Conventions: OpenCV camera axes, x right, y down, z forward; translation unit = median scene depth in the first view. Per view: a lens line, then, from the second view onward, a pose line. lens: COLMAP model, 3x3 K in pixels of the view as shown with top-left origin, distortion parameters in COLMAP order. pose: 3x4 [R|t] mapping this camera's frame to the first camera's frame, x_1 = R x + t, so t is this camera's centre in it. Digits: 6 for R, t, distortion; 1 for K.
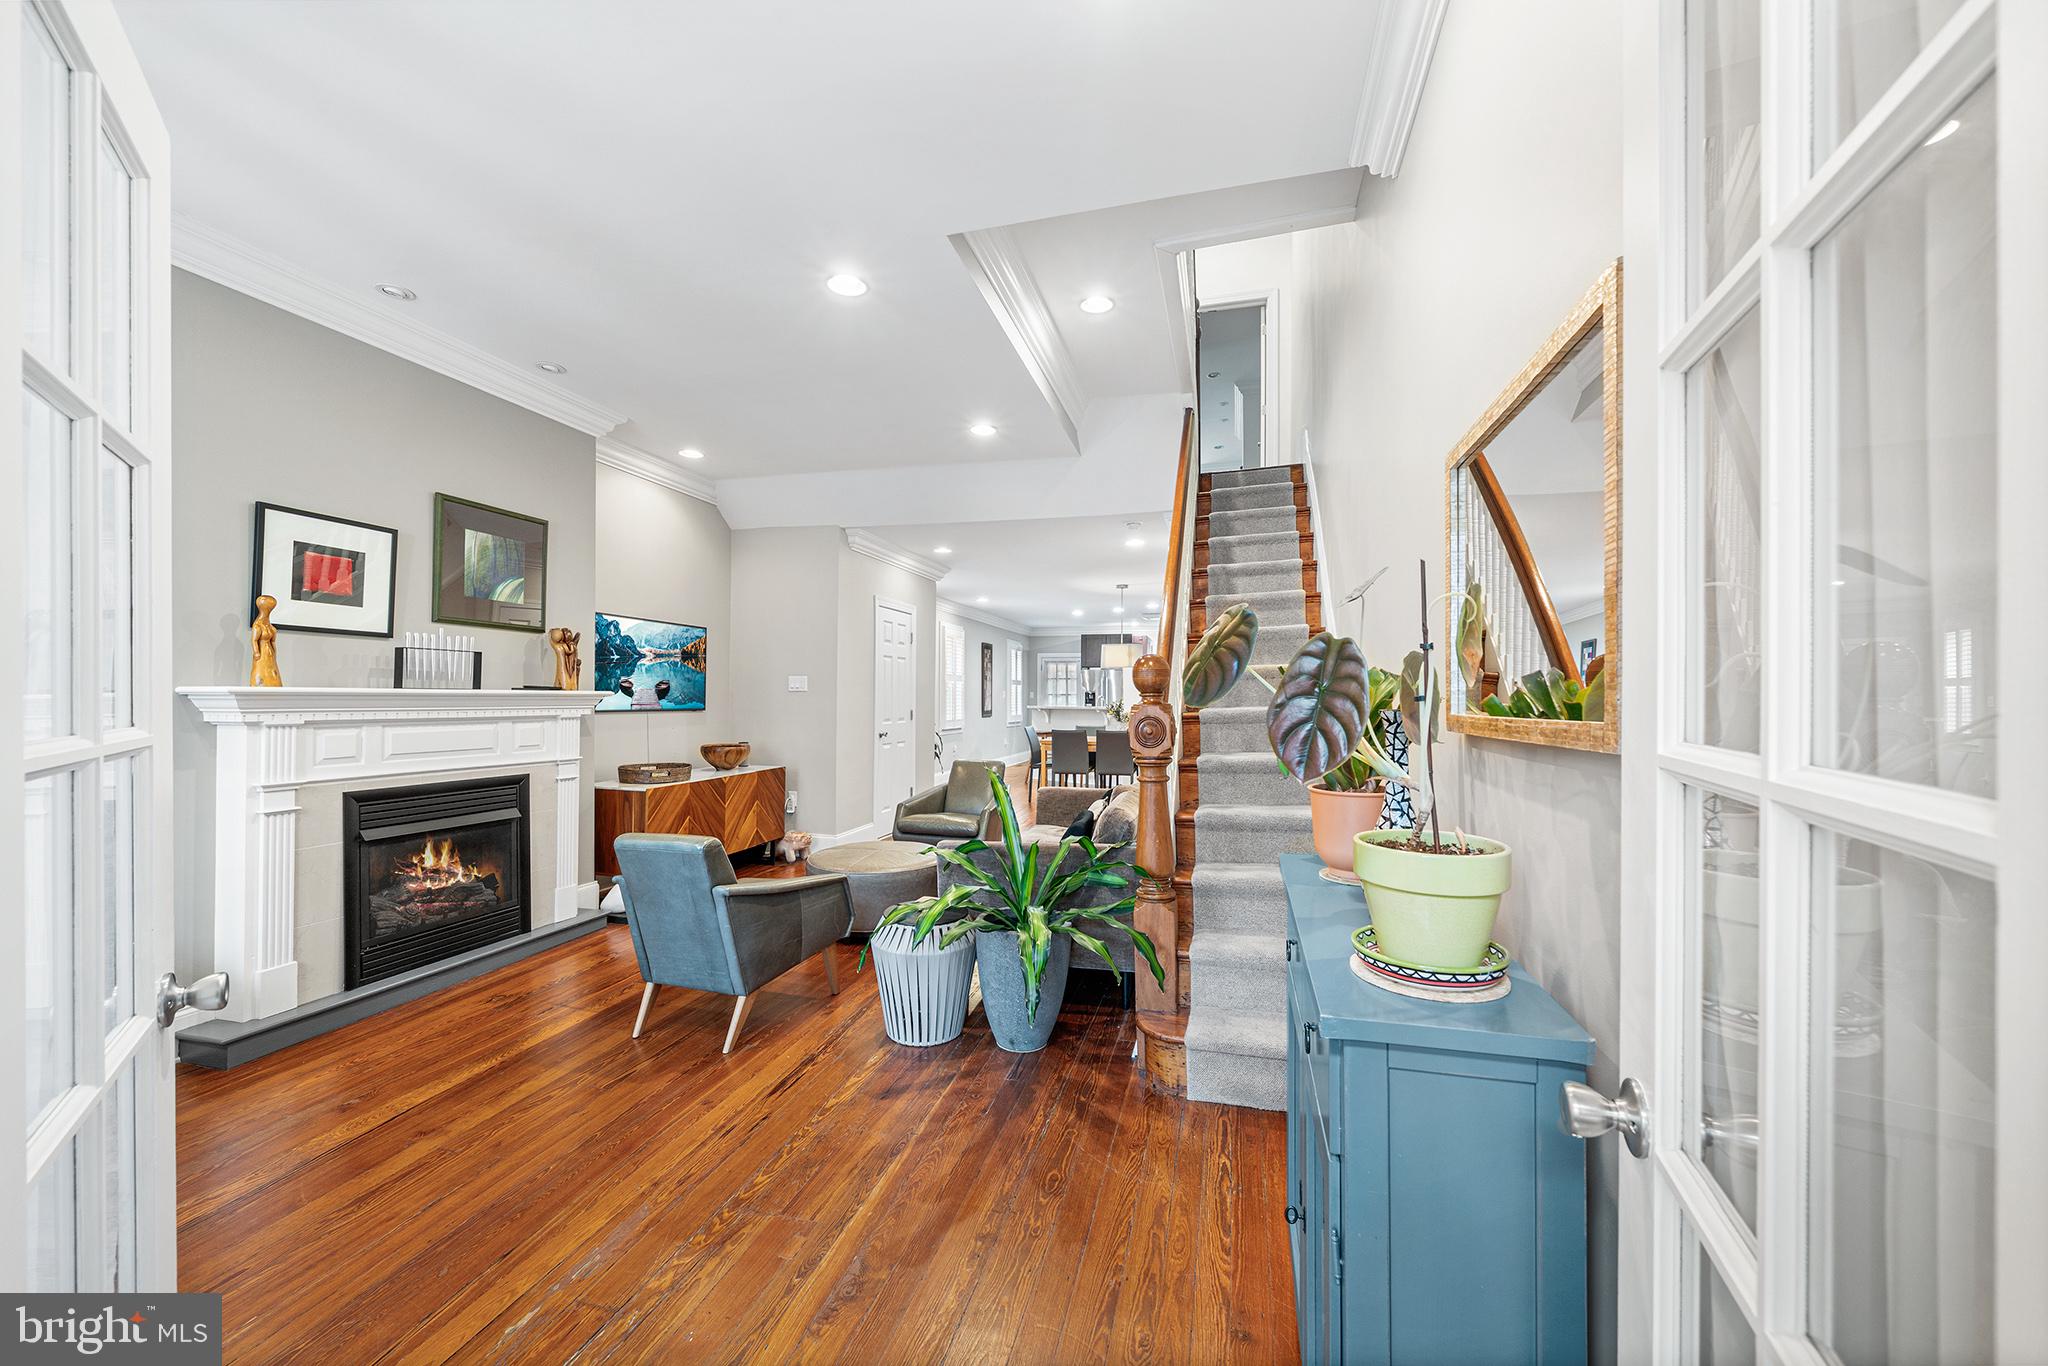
lens RADIAL K [[806.7, 0, 1036.1], [0, 806.7, 701.0], [0, 0, 1]] dist [0.003799, -0.000598]
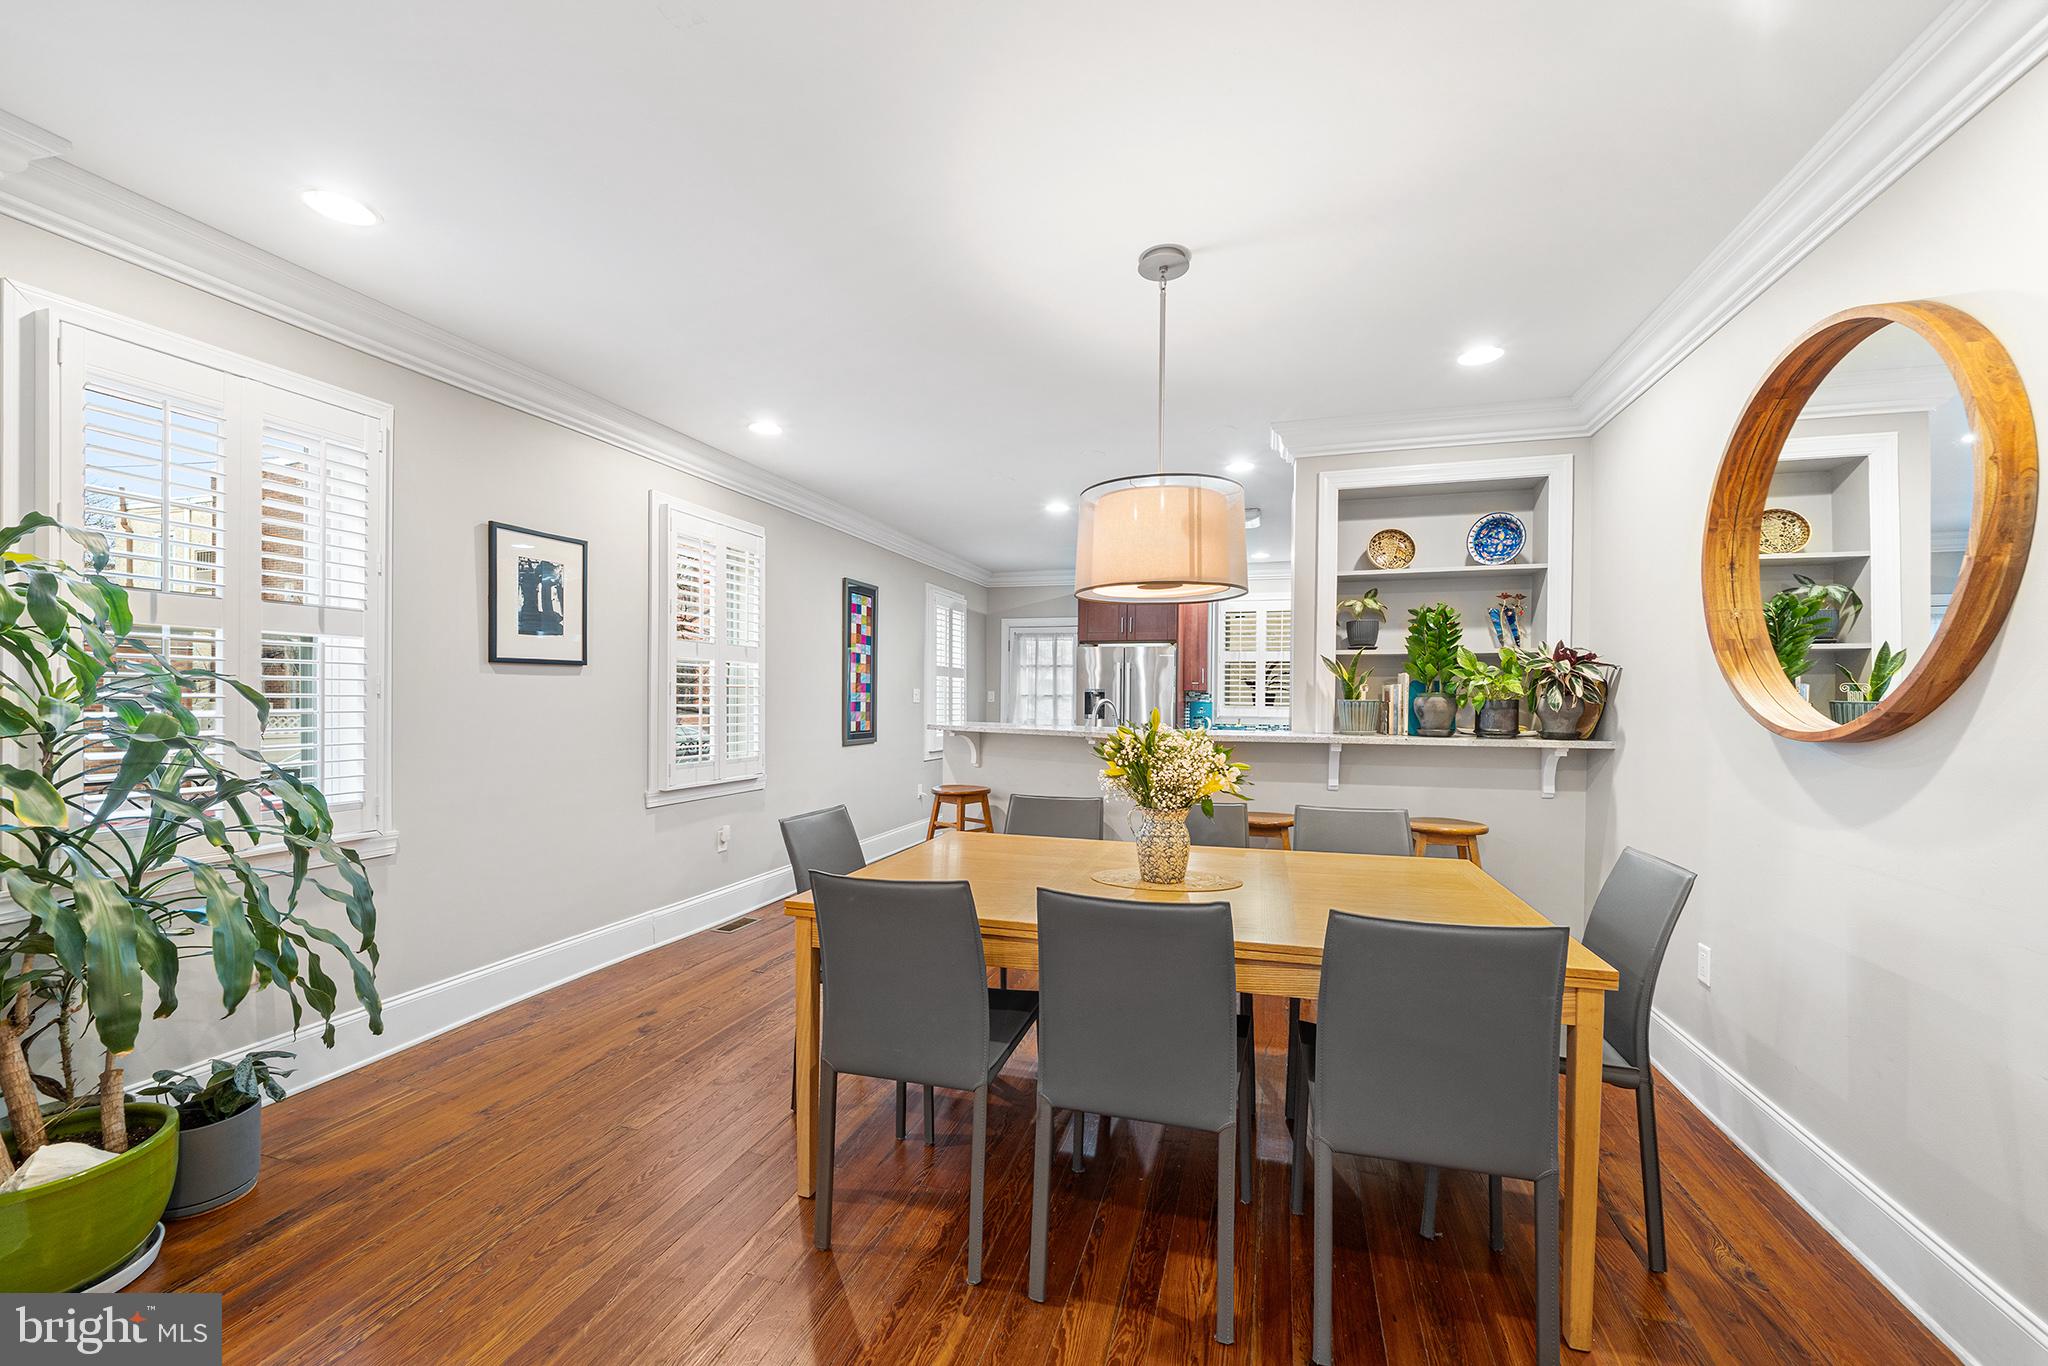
lens RADIAL K [[806.7, 0, 1024.1], [0, 806.7, 693.1], [0, 0, 1]] dist [0.003799, -0.000598]
pose [[0.998452, 0.009711, -0.054768, 0.050267], [-0.010093, 0.999927, -0.006689, -0.005917], [0.054699, 0.007231, 0.998477, 0.491946]]
